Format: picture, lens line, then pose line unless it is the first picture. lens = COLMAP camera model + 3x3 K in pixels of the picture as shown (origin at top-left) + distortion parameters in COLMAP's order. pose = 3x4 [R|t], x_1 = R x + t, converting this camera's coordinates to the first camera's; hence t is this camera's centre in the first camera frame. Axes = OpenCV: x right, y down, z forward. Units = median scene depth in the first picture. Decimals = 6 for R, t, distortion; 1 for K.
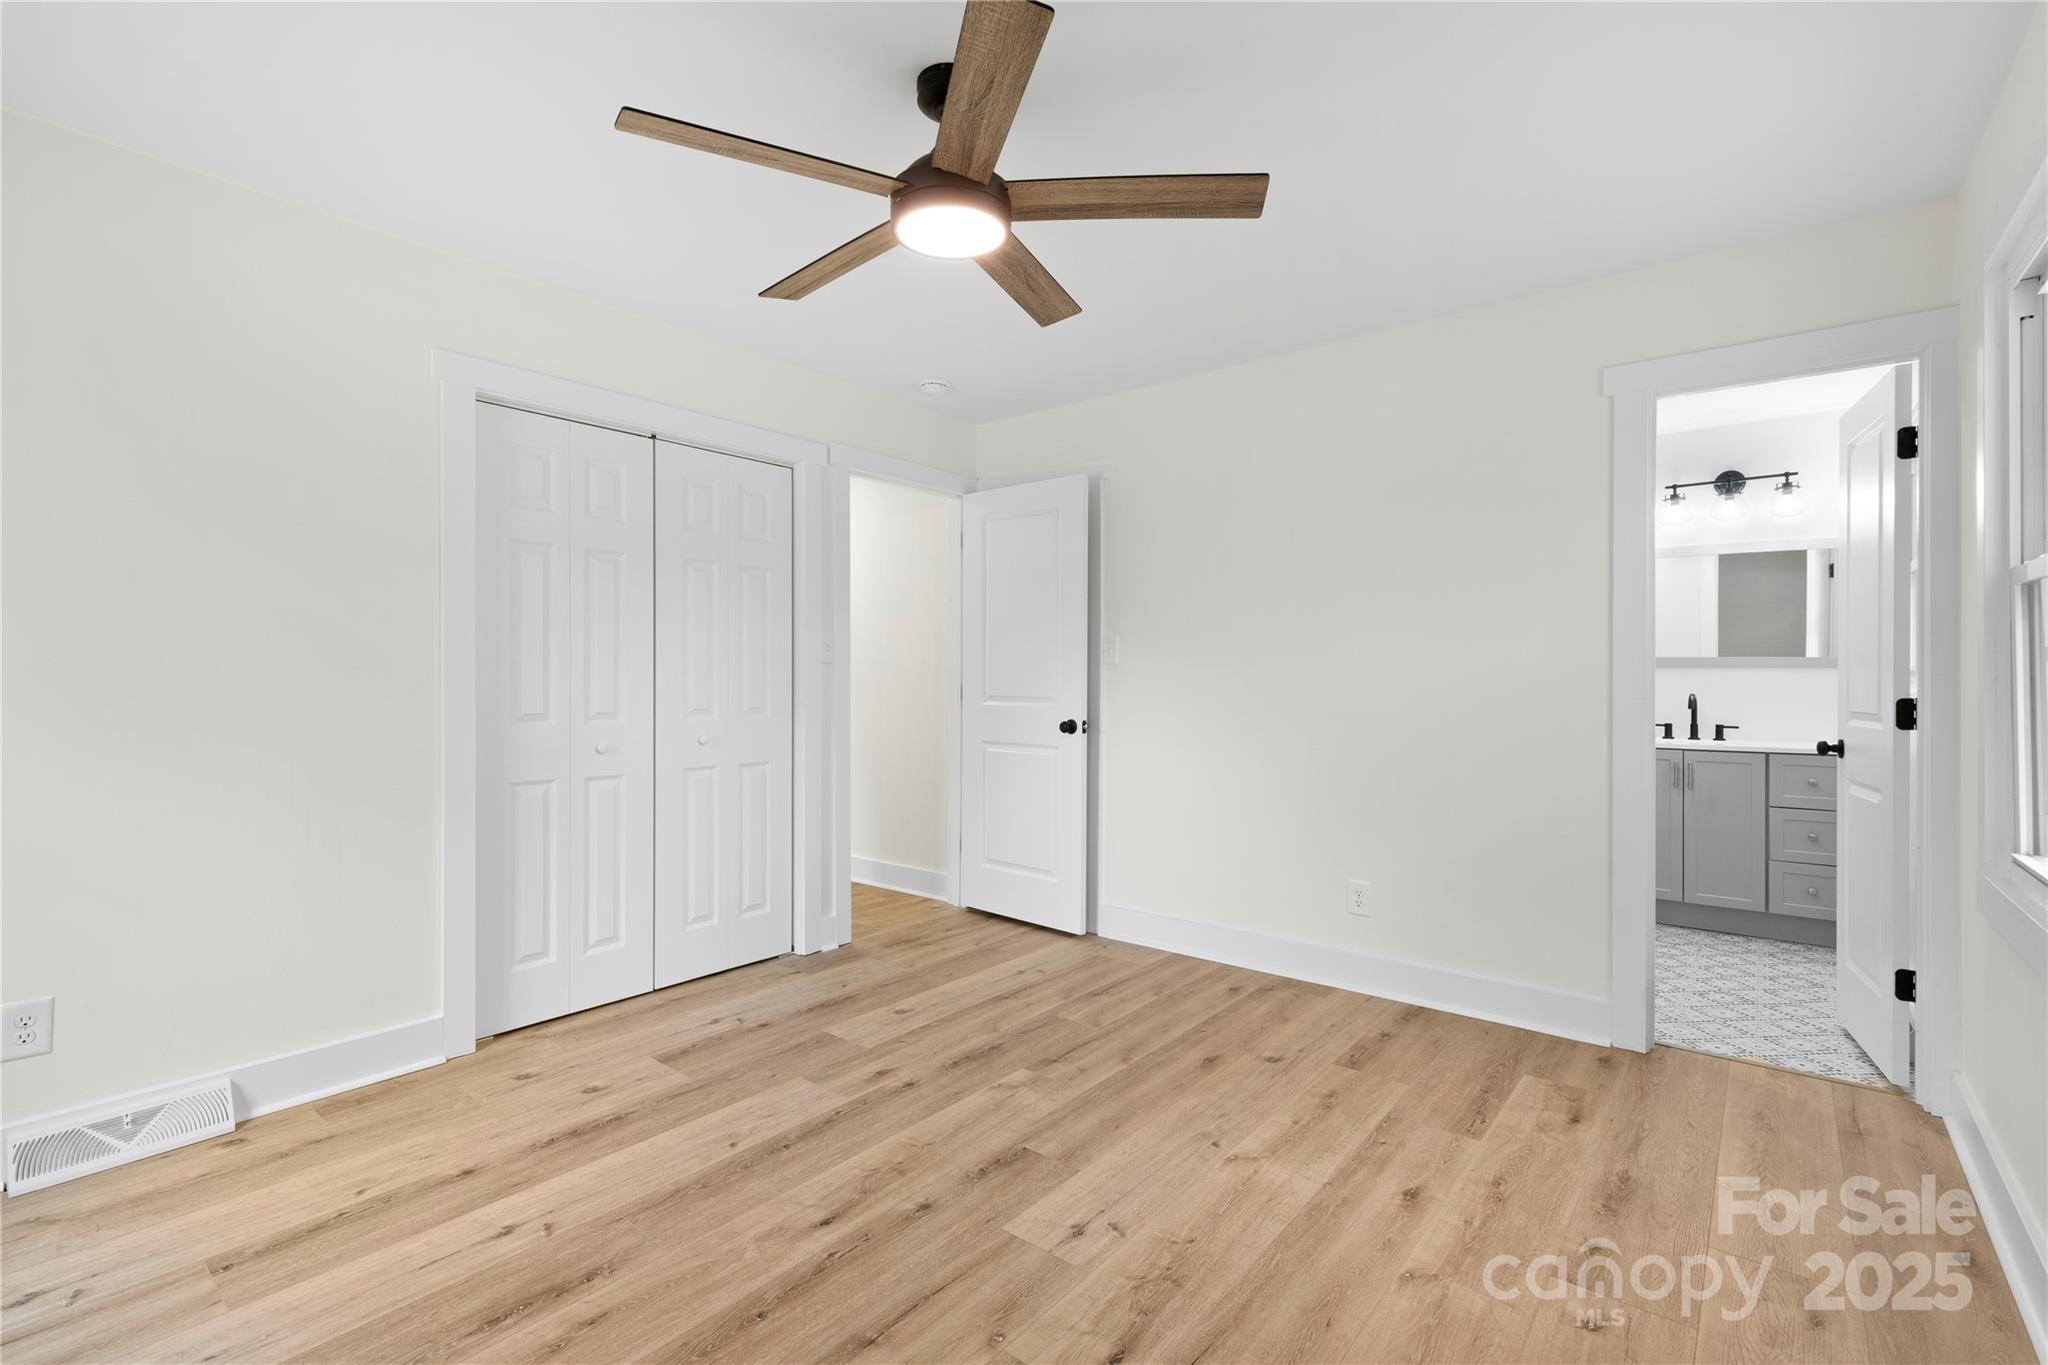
lens RADIAL K [[917.9, 0, 1019.6], [0, 917.9, 681.8], [0, 0, 1]] dist [0.007403, -0.001179]
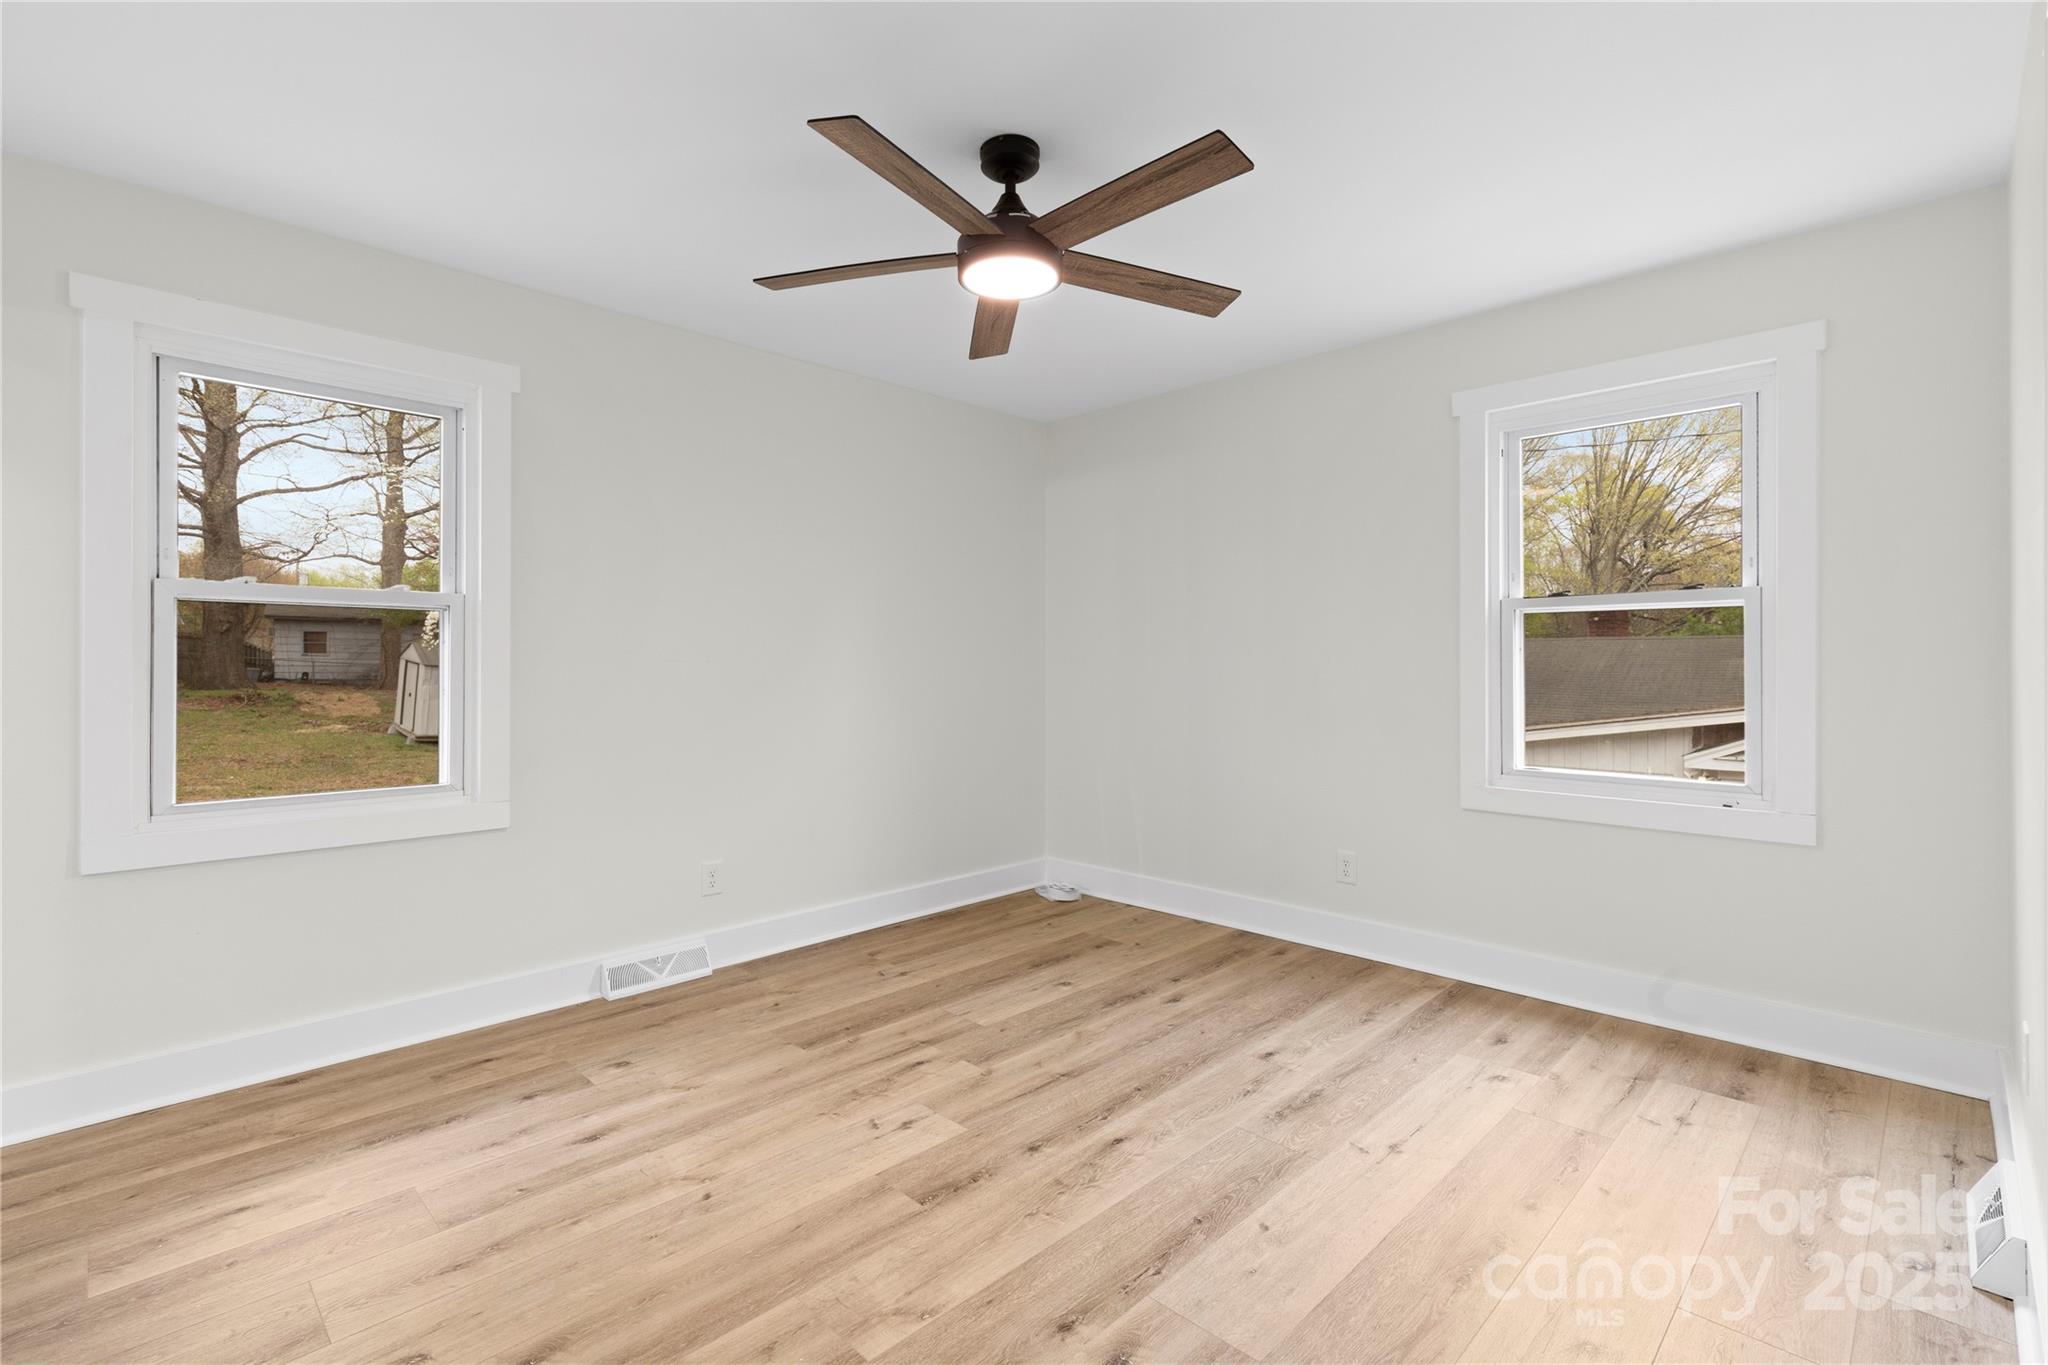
lens RADIAL K [[917.9, 0, 1020.7], [0, 917.9, 669.1], [0, 0, 1]] dist [0.007403, -0.001179]
pose [[-0.995335, -0.000346, 0.096482, -0.171204], [0.000150, 0.999987, 0.005135, -0.007000], [-0.096482, 0.005126, -0.995322, 1.846810]]
